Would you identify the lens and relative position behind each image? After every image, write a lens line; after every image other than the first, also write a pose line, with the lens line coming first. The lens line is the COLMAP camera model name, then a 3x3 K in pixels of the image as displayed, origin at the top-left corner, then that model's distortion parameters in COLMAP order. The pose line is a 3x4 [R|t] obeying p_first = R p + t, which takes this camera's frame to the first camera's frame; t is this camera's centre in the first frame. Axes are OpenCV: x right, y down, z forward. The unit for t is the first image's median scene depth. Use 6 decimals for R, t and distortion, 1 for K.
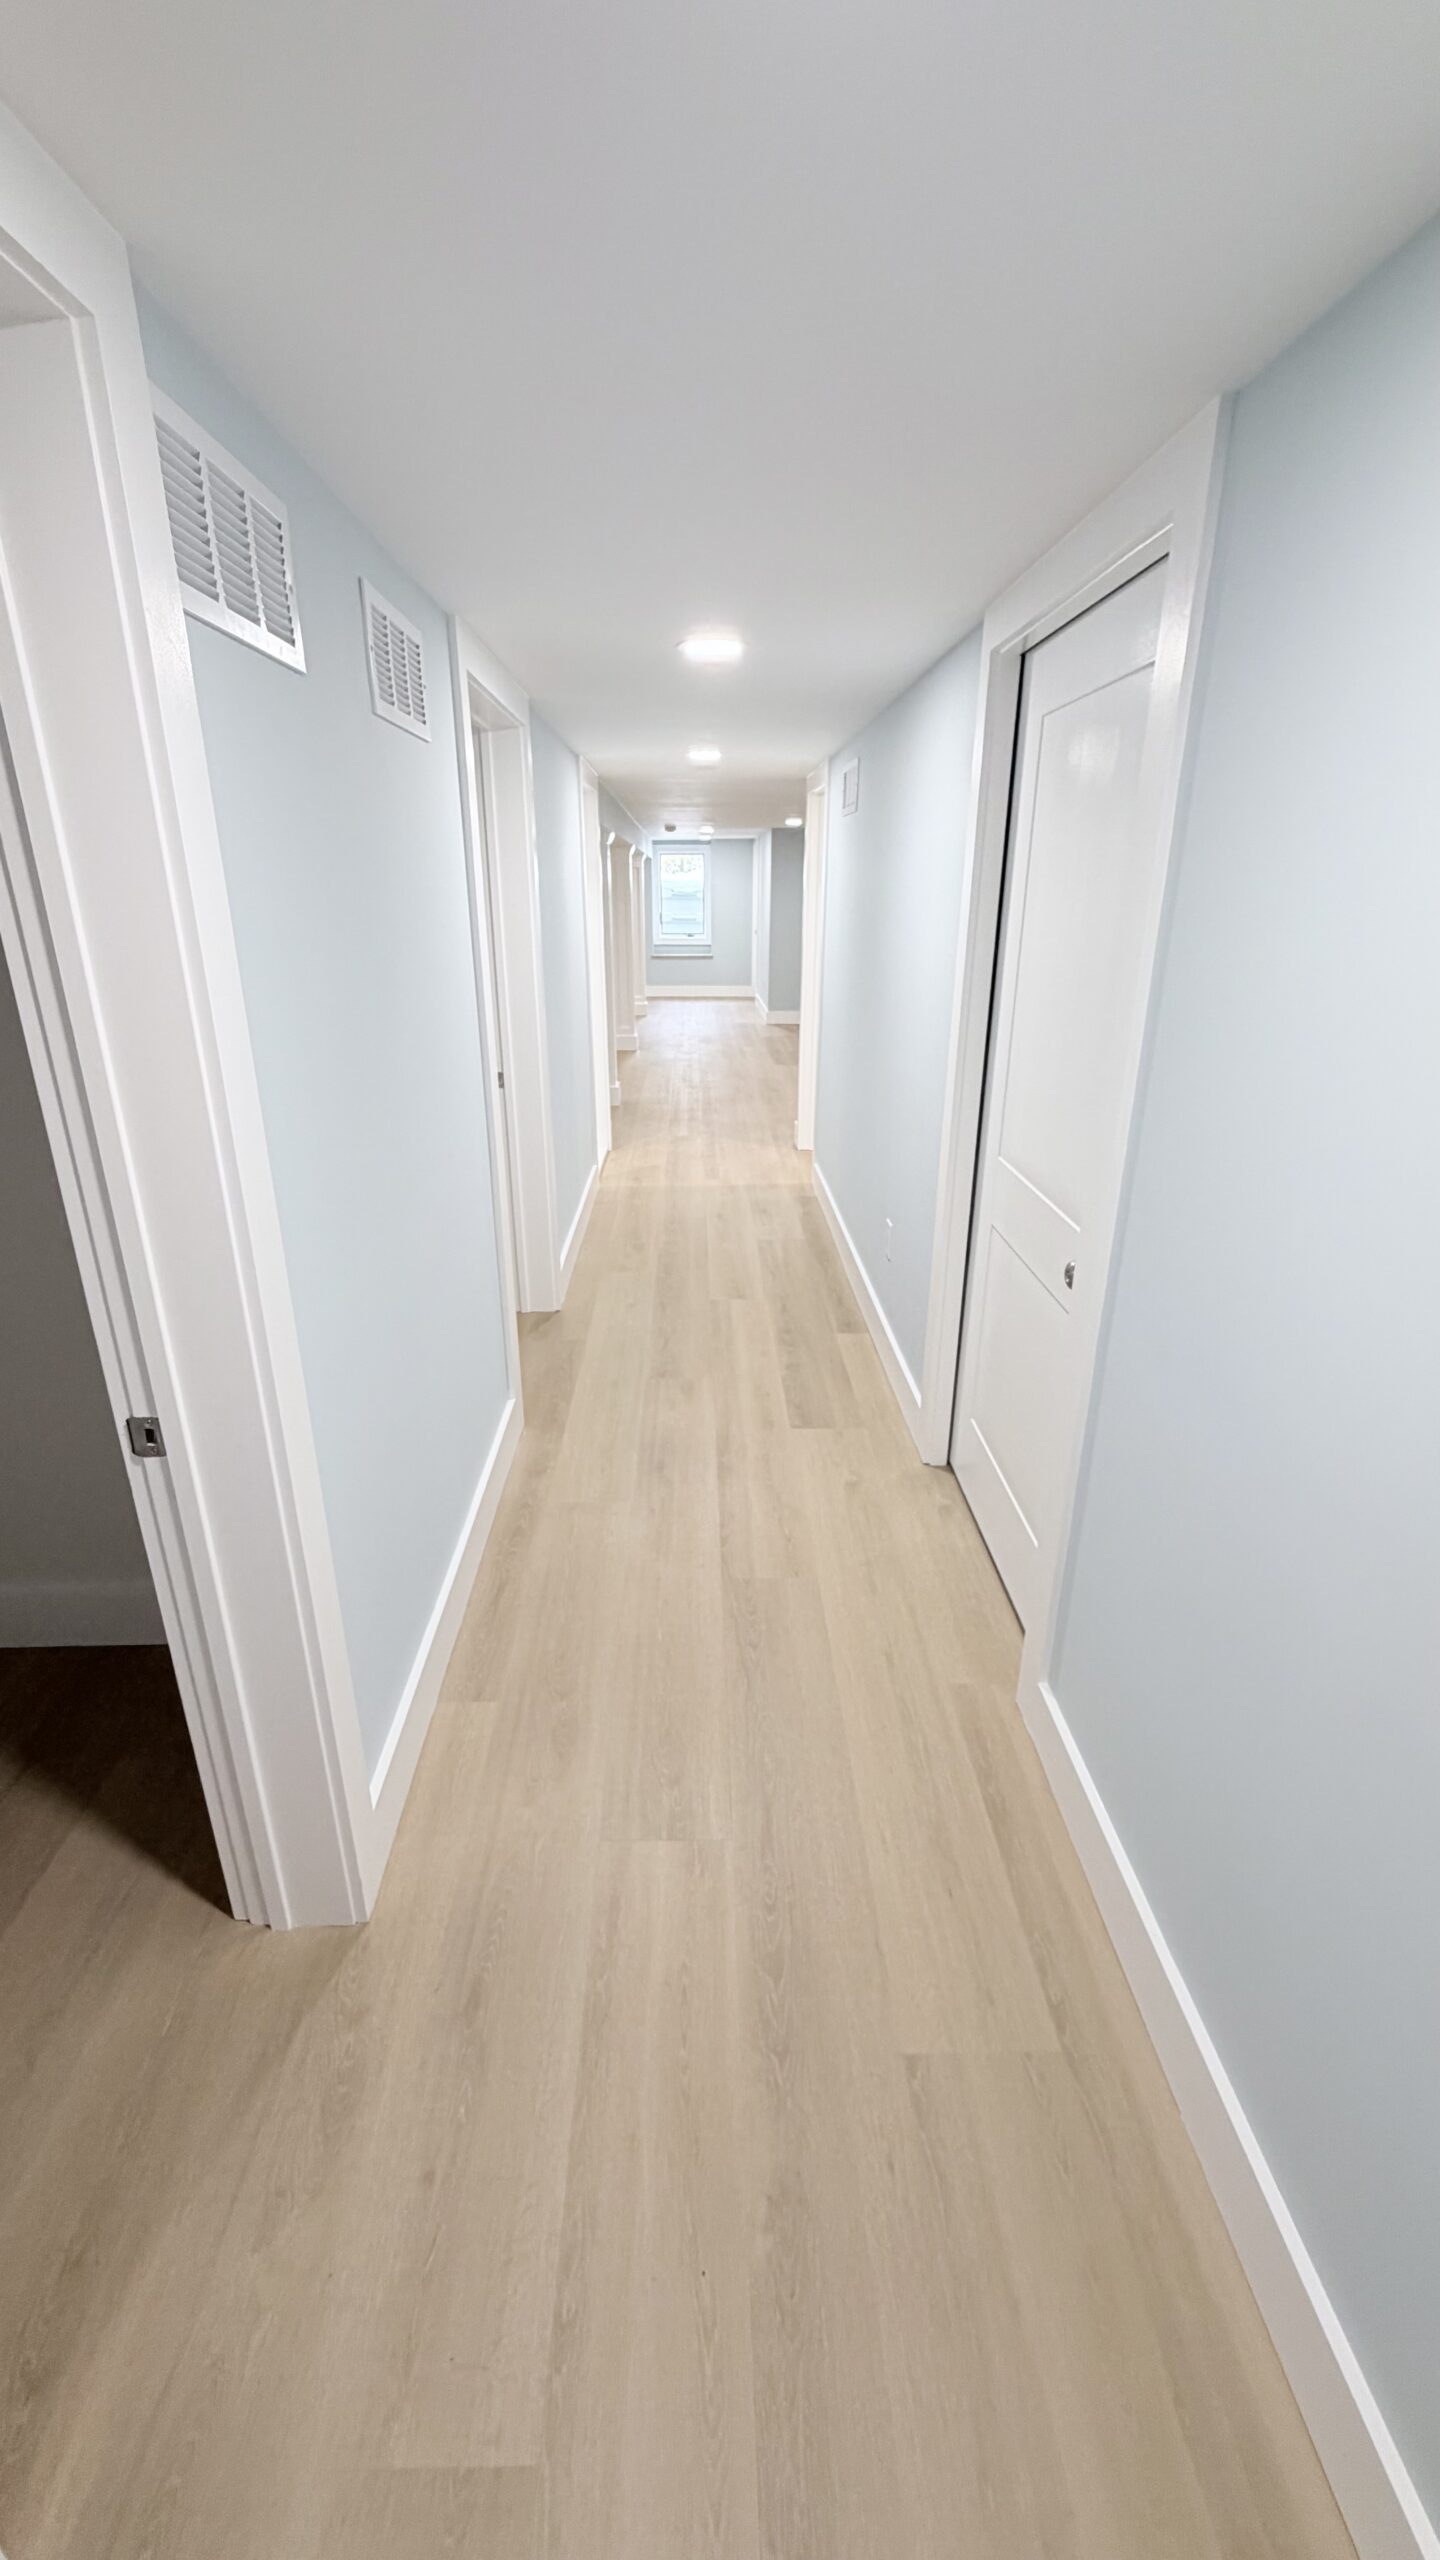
lens RADIAL K [[1026.5, 0, 707.7], [0, 1026.5, 1283.7], [0, 0, 1]] dist [0.000049, 0.000035]
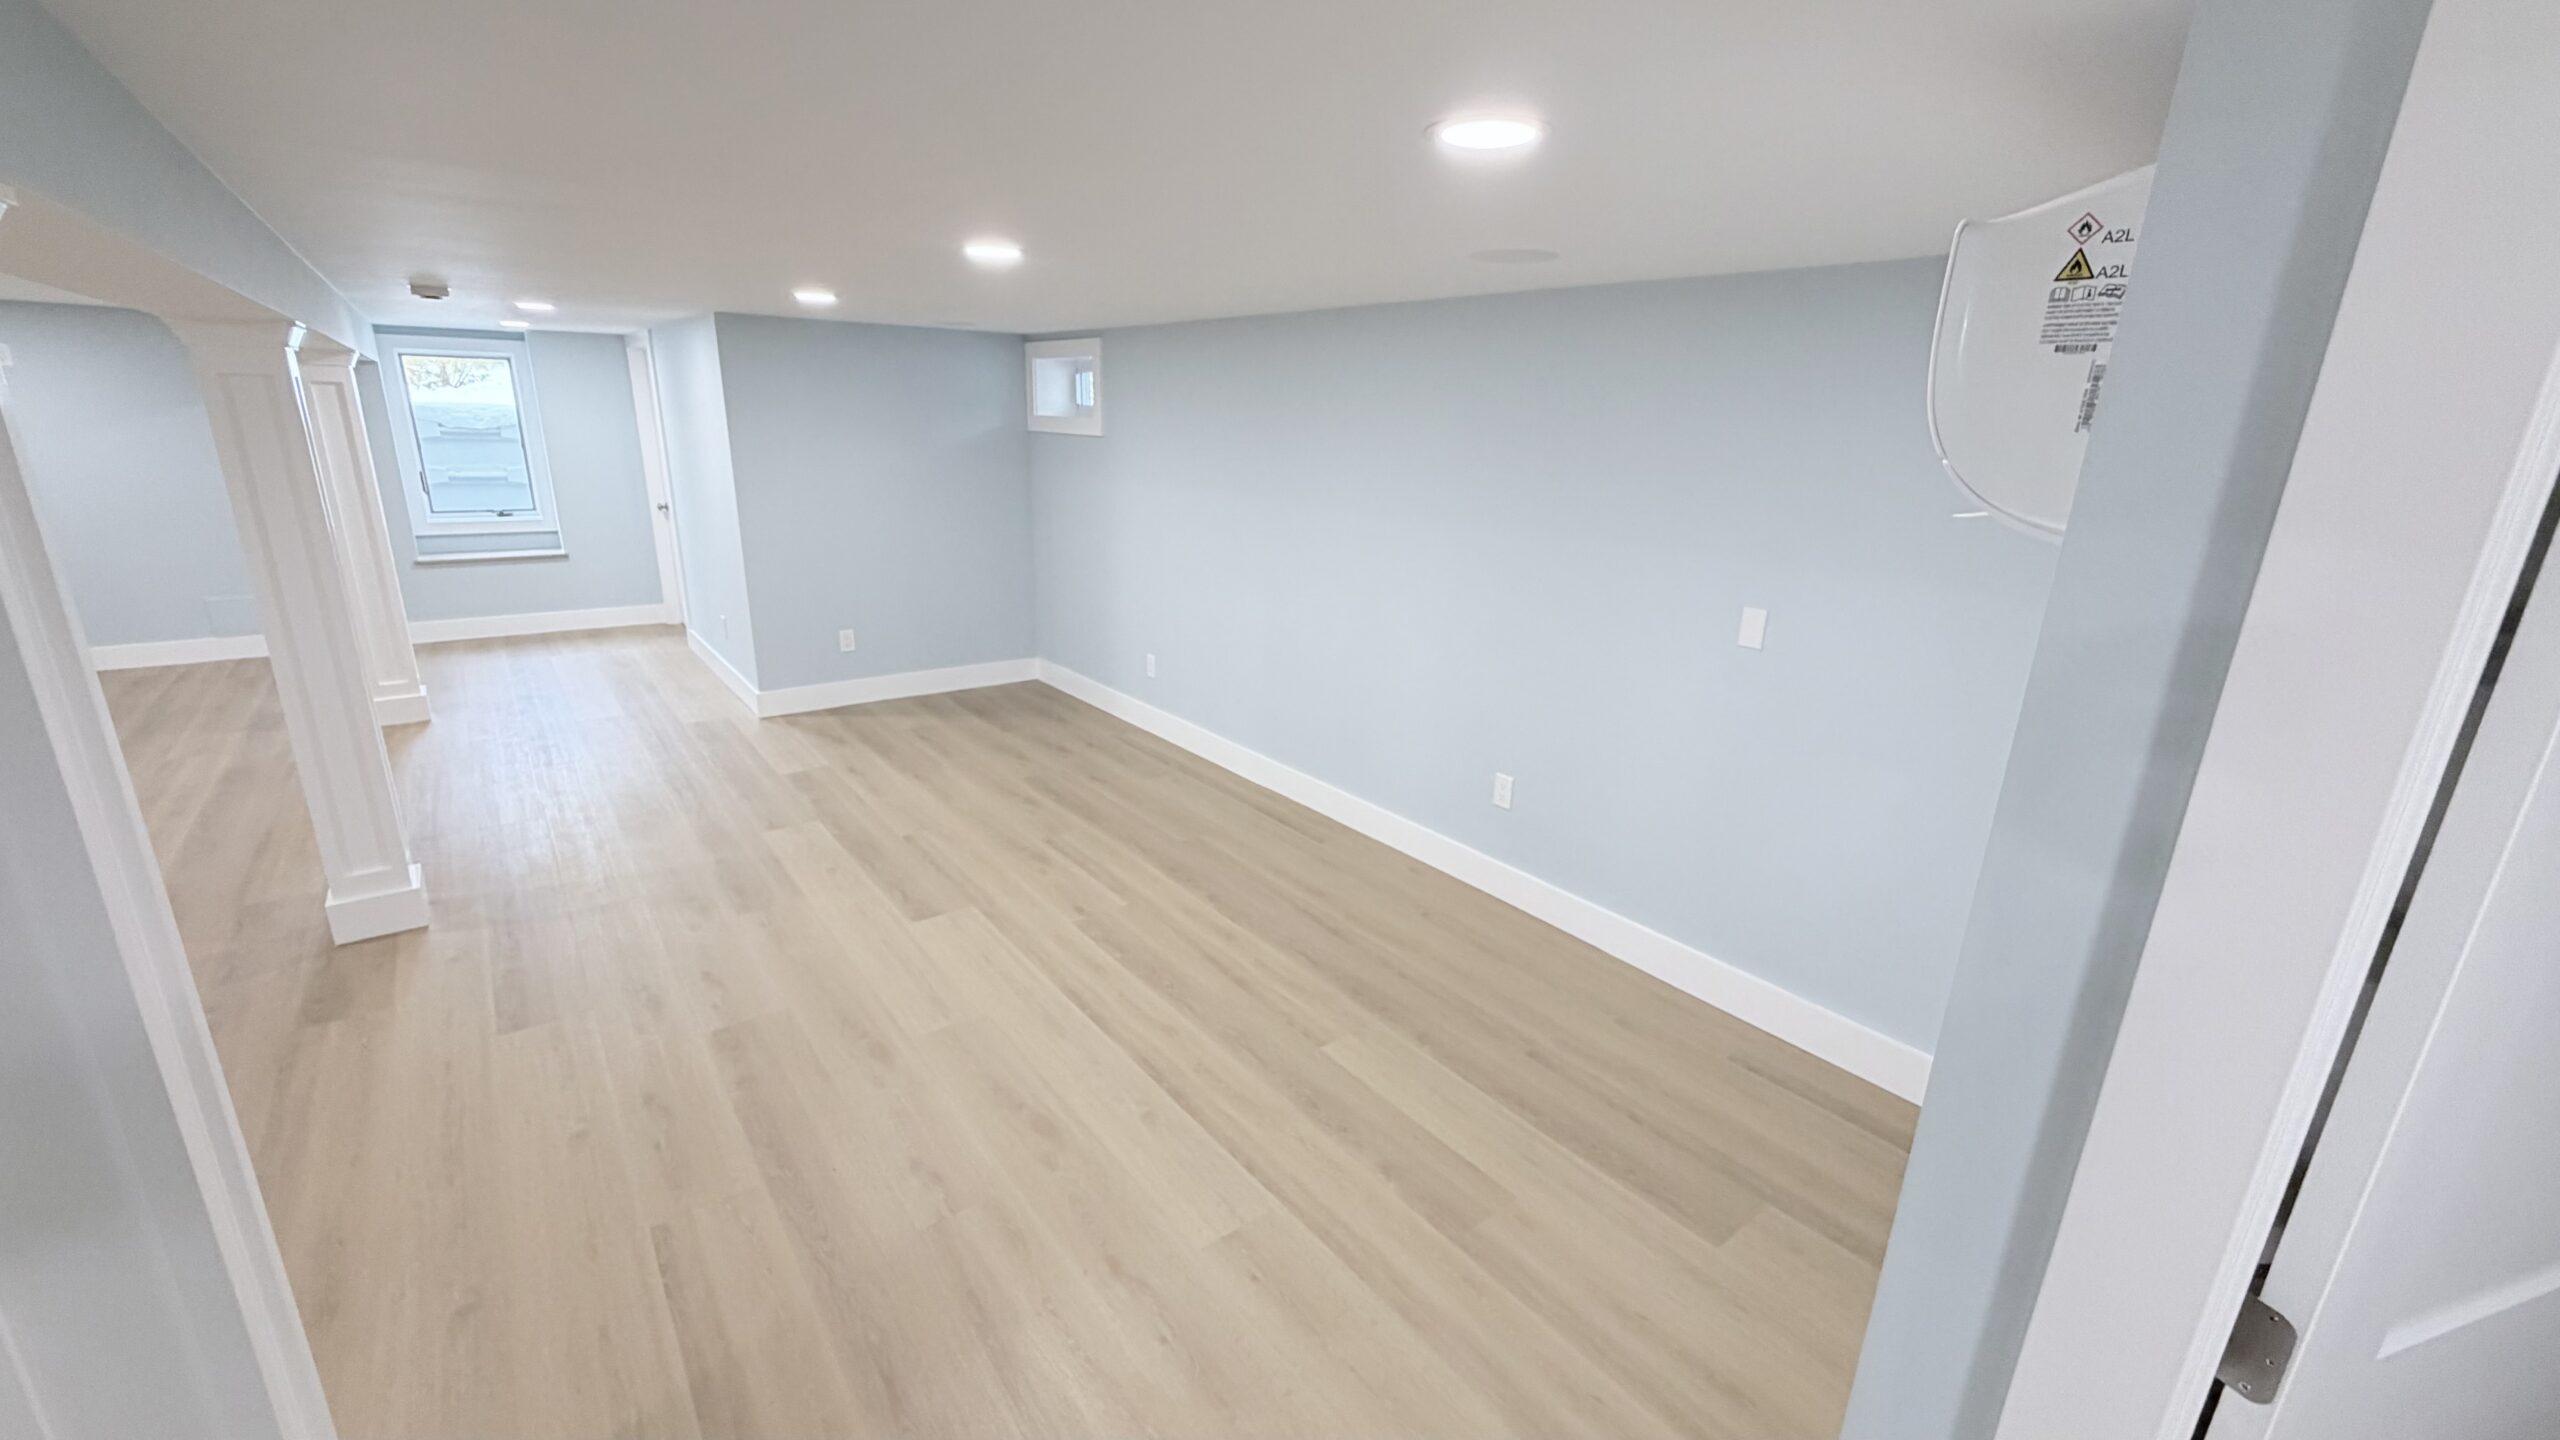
lens RADIAL K [[1026.5, 0, 1288.5], [0, 1026.5, 719.4], [0, 0, 1]] dist [0.000049, 0.000035]
pose [[0.795314, -0.145707, 0.588426, -0.022966], [0.190824, 0.981512, -0.014873, -0.165920], [-0.575380, 0.124115, 0.808414, 0.398204]]
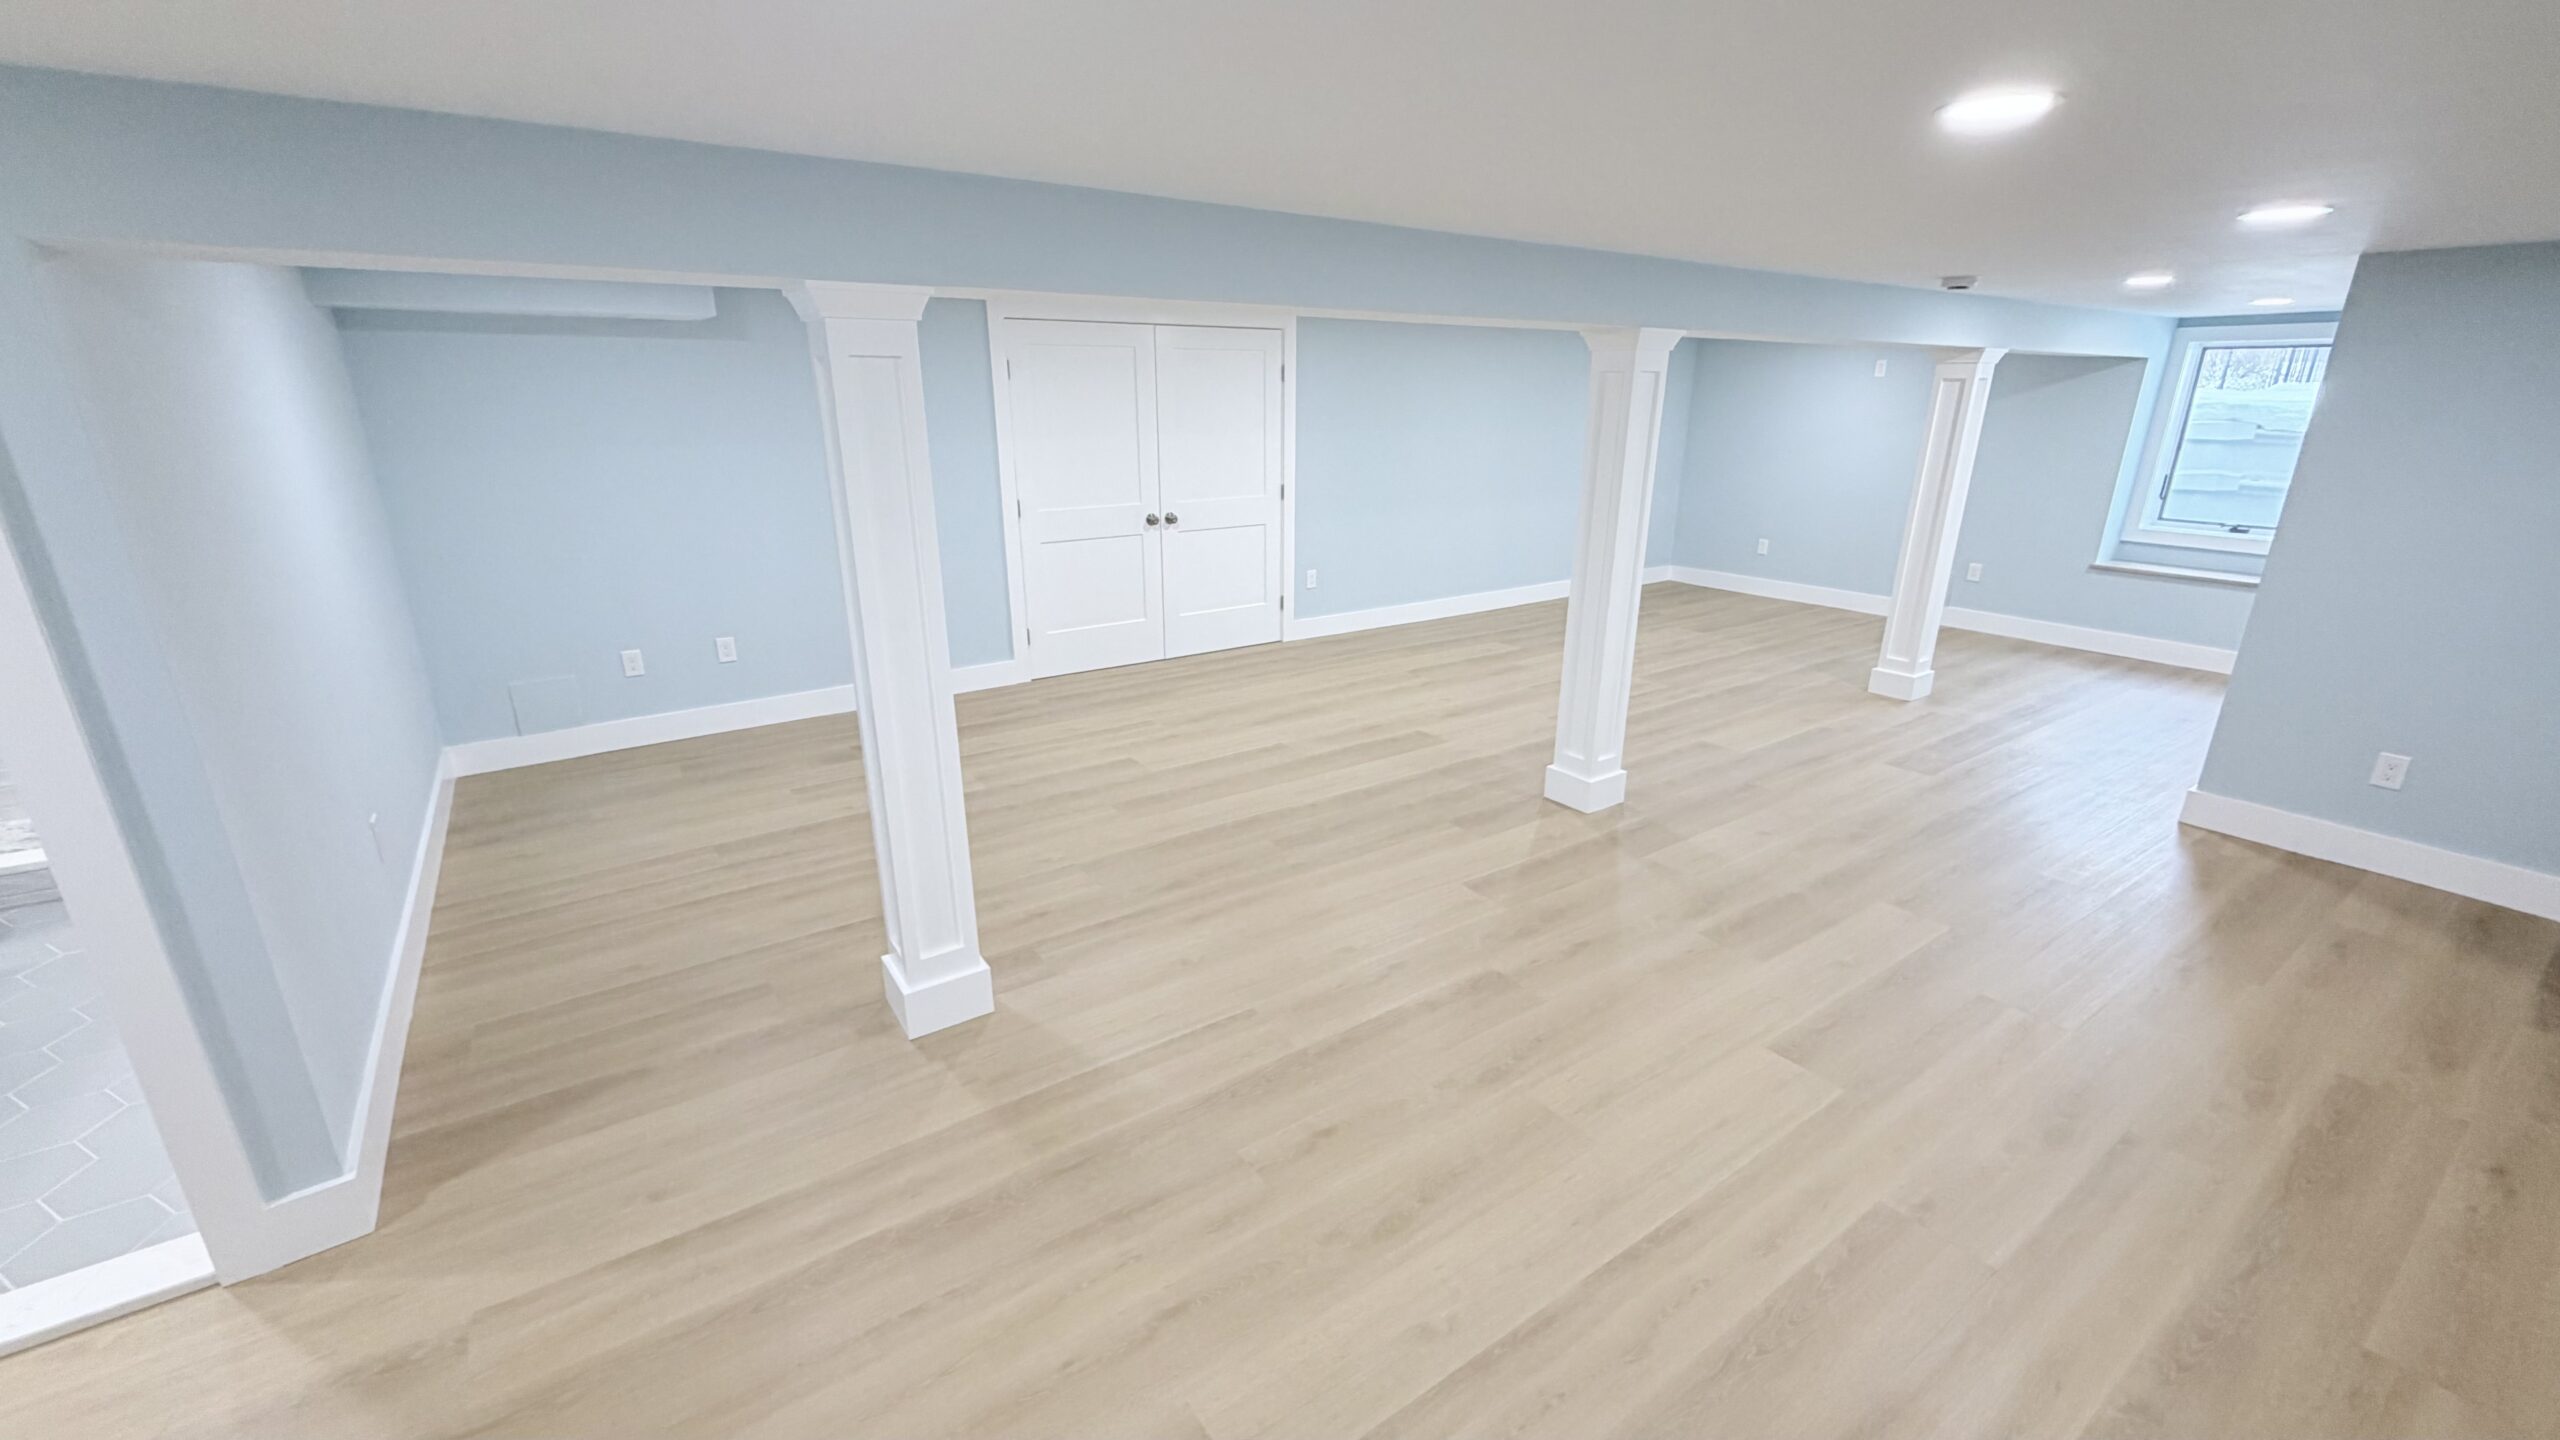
lens RADIAL K [[1026.5, 0, 1274.8], [0, 1026.5, 725.3], [0, 0, 1]] dist [0.000049, 0.000035]
pose [[0.555704, 0.270736, -0.786063, 0.125844], [-0.312191, 0.944253, 0.104518, -0.187299], [0.770539, 0.187320, 0.609247, 0.455113]]
